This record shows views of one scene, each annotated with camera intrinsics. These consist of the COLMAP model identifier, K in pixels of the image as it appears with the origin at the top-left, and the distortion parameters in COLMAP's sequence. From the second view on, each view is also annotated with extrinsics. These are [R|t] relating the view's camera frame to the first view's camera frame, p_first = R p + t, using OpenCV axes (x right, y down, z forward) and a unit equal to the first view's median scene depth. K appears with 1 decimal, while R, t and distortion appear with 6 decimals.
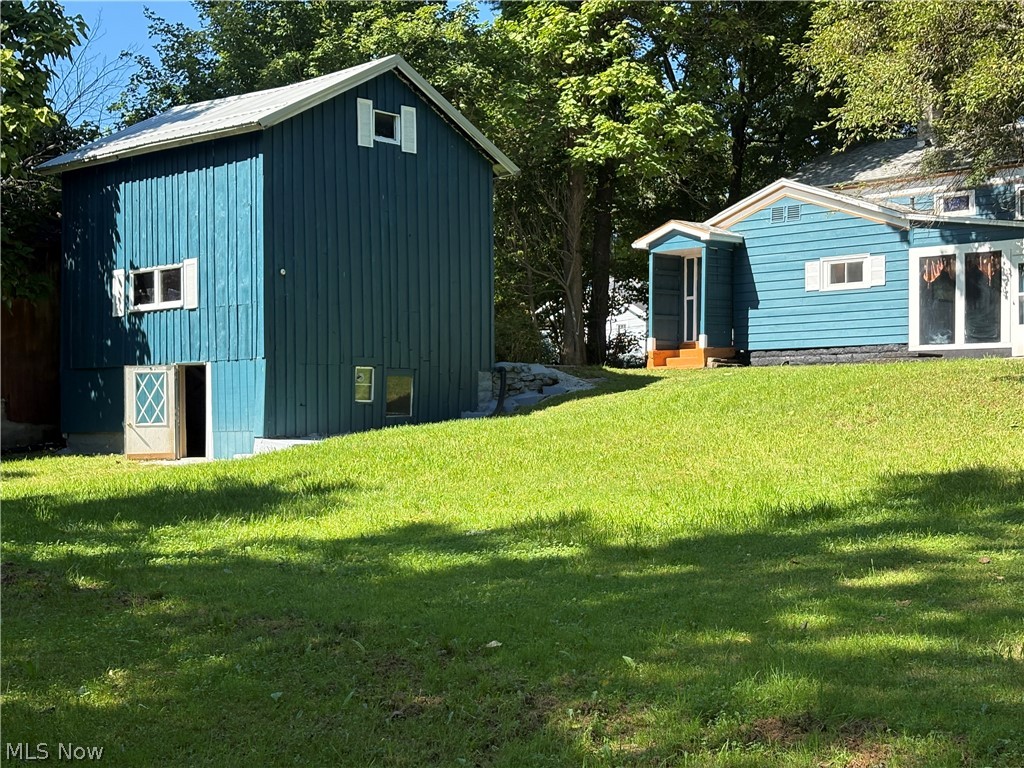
lens RADIAL K [[1554.5, 0, 519.1], [0, 1554.5, 342.5], [0, 0, 1]] dist [0.126666, 0.000000]
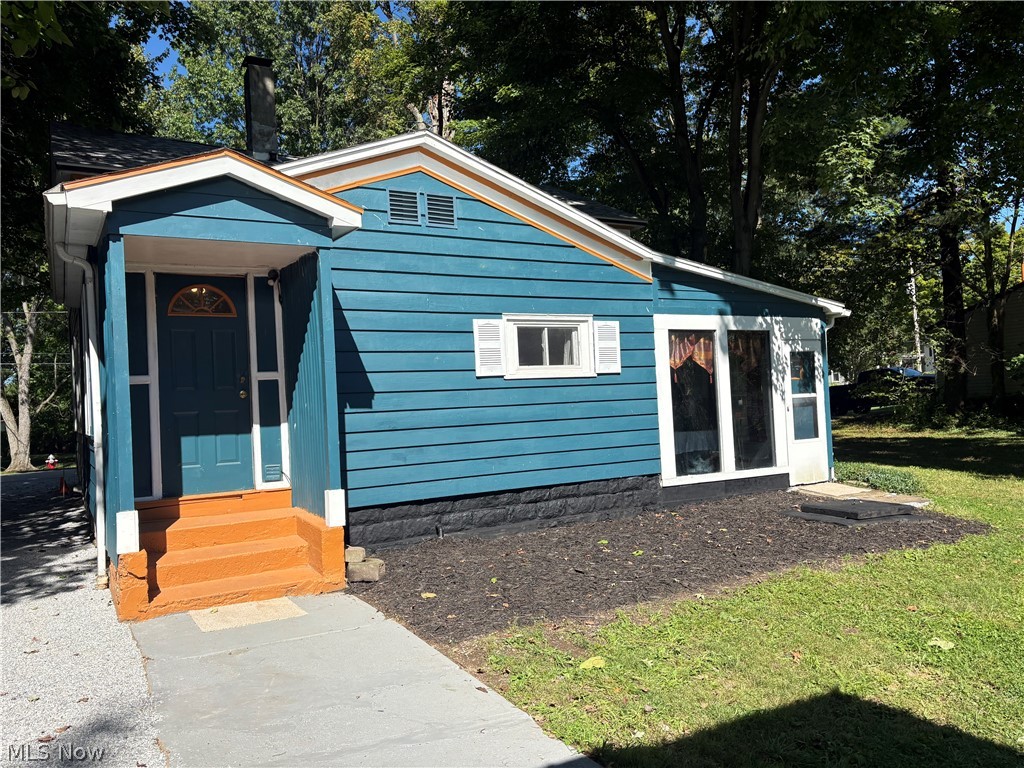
lens RADIAL K [[772.3, 0, 515.9], [0, 772.3, 386.9], [0, 0, 1]] dist [0.042473, -0.042548]
pose [[0.292708, 0.014121, 0.956098, -0.044339], [-0.006571, 0.999897, -0.012756, -0.028133], [-0.956179, -0.002548, 0.292770, 0.962952]]
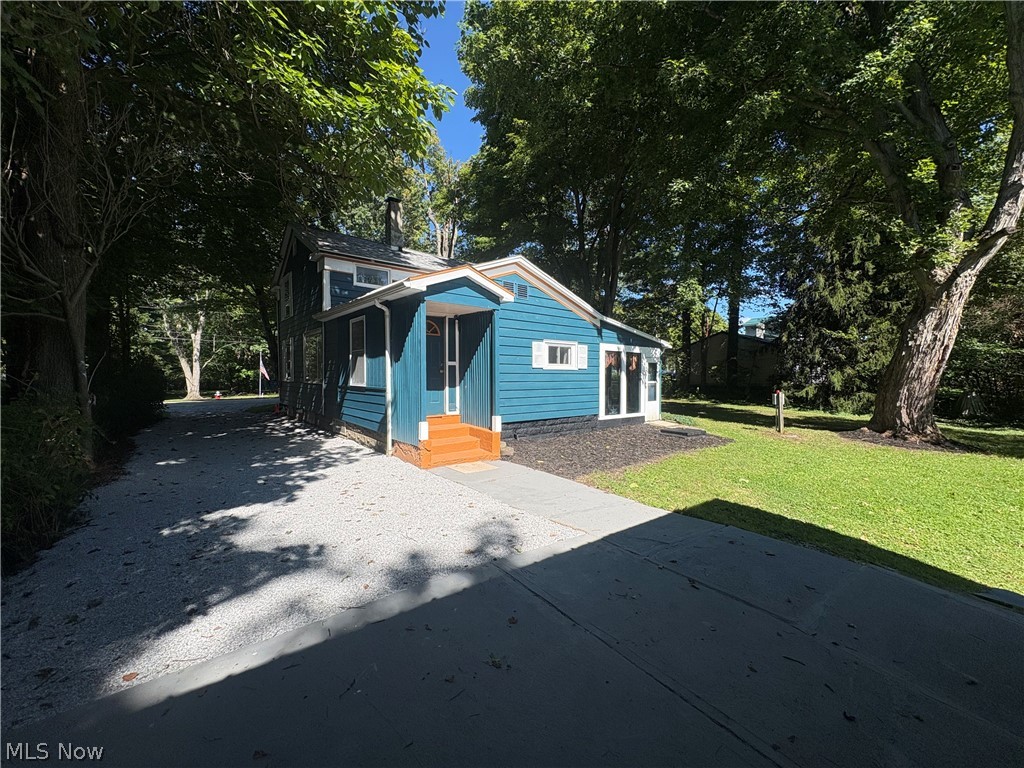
lens RADIAL K [[407.8, 0, 512.9], [0, 407.8, 383.1], [0, 0, 1]] dist [0.000145, 0.000145]
pose [[0.133495, -0.013123, 0.990963, -0.101930], [-0.059237, 0.998019, 0.021197, -0.028922], [-0.989278, -0.061531, 0.132453, 1.023668]]
